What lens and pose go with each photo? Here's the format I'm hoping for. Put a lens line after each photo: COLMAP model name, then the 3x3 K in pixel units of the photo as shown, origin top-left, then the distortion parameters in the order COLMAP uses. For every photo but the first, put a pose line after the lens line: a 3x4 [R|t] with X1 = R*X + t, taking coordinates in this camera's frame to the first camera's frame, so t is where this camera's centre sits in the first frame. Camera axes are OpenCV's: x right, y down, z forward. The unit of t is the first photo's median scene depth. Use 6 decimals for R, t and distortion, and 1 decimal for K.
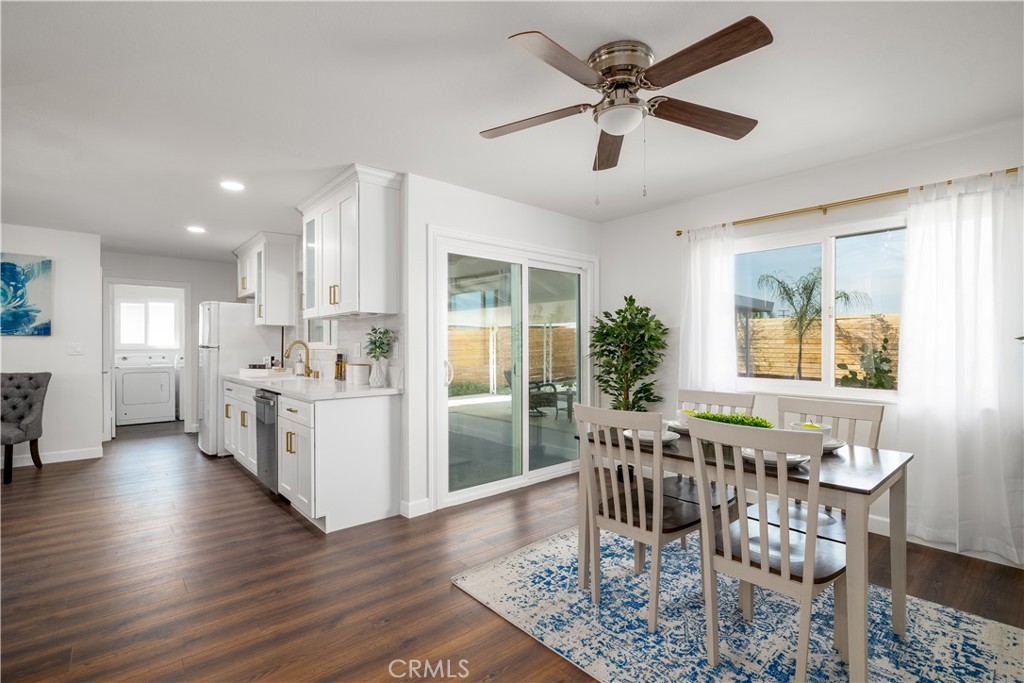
lens RADIAL K [[476.8, 0, 514.7], [0, 476.8, 346.9], [0, 0, 1]] dist [-0.001800, 0.000036]
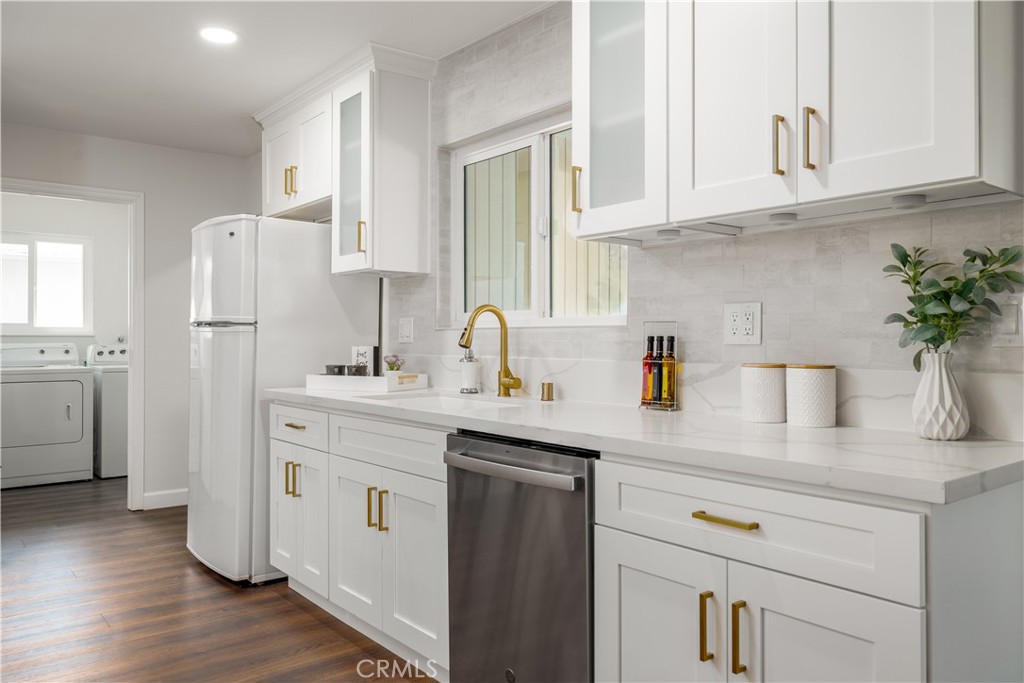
lens RADIAL K [[765.5, 0, 510.0], [0, 765.5, 334.5], [0, 0, 1]] dist [-0.006053, -0.002456]
pose [[0.999398, 0.002497, -0.034598, -0.458852], [-0.002729, 0.999974, -0.006657, 0.017452], [0.034581, 0.006747, 0.999379, 0.409246]]
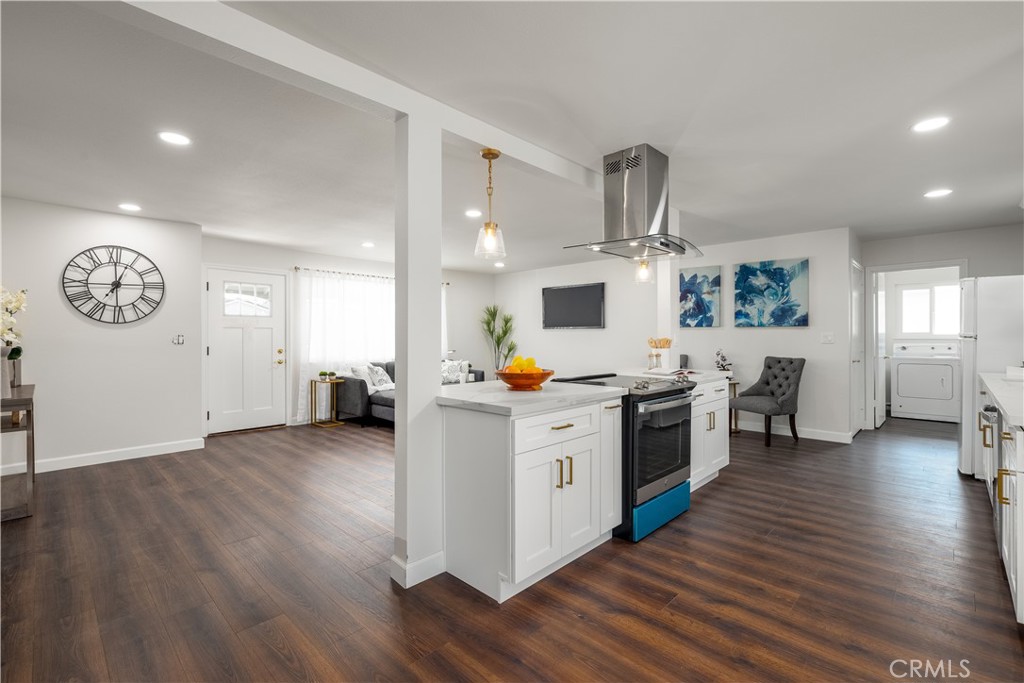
lens RADIAL K [[461.7, 0, 512.3], [0, 461.7, 335.3], [0, 0, 1]] dist [0.002668, 0.000499]
pose [[0.087114, -0.001898, -0.996197, 0.073350], [0.000209, 0.999998, -0.001887, 0.000244], [0.996198, -0.000044, 0.087114, 0.231517]]
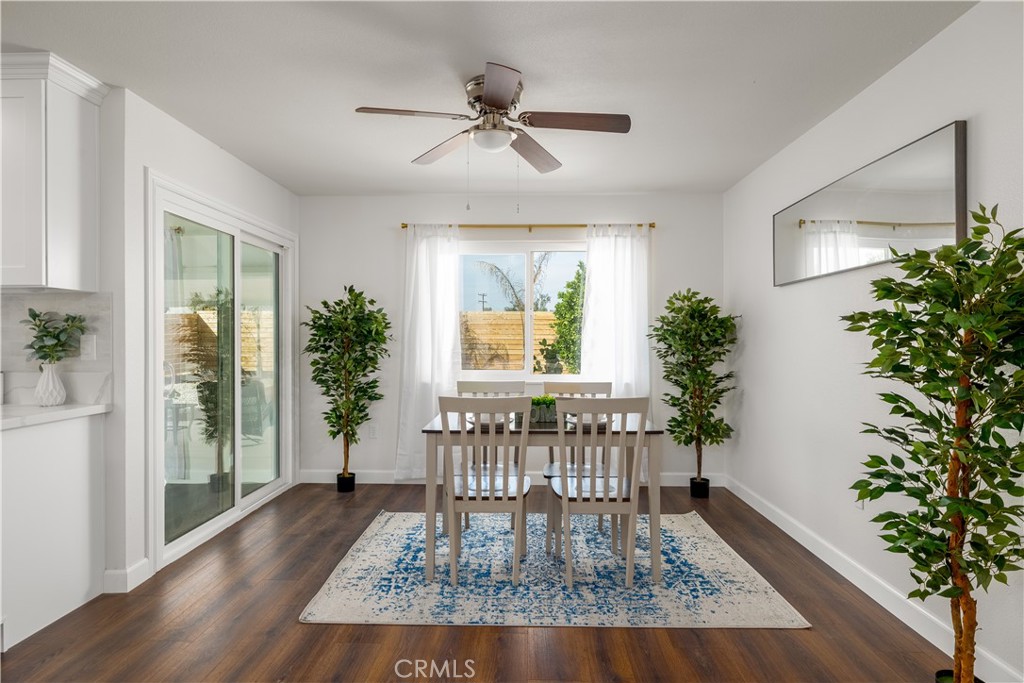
lens RADIAL K [[591.3, 0, 512.1], [0, 591.3, 340.9], [0, 0, 1]] dist [0.001545, -0.000245]
pose [[0.675638, -0.000327, 0.737234, -0.380584], [0.003333, 0.999991, -0.002611, 0.002417], [-0.737226, 0.004221, 0.675633, 0.014112]]
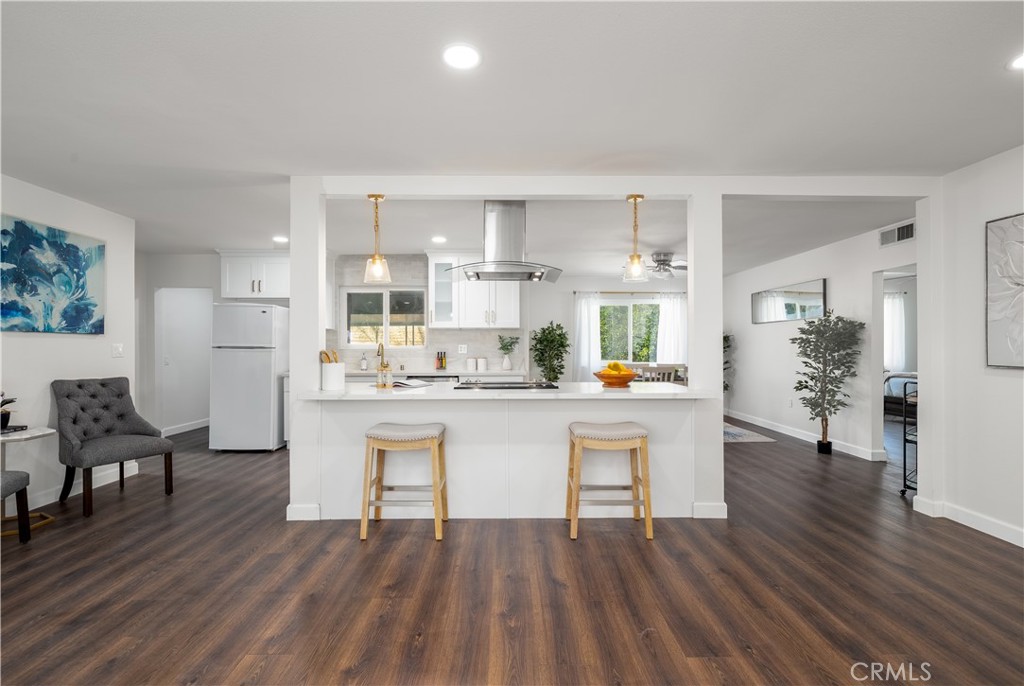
lens RADIAL K [[461.7, 0, 512.4], [0, 461.7, 346.0], [0, 0, 1]] dist [0.002668, 0.000499]
pose [[0.646589, 0.000205, 0.762838, -1.305661], [0.003269, 0.999990, -0.003040, 0.002045], [-0.762831, 0.004459, 0.646582, -0.097690]]
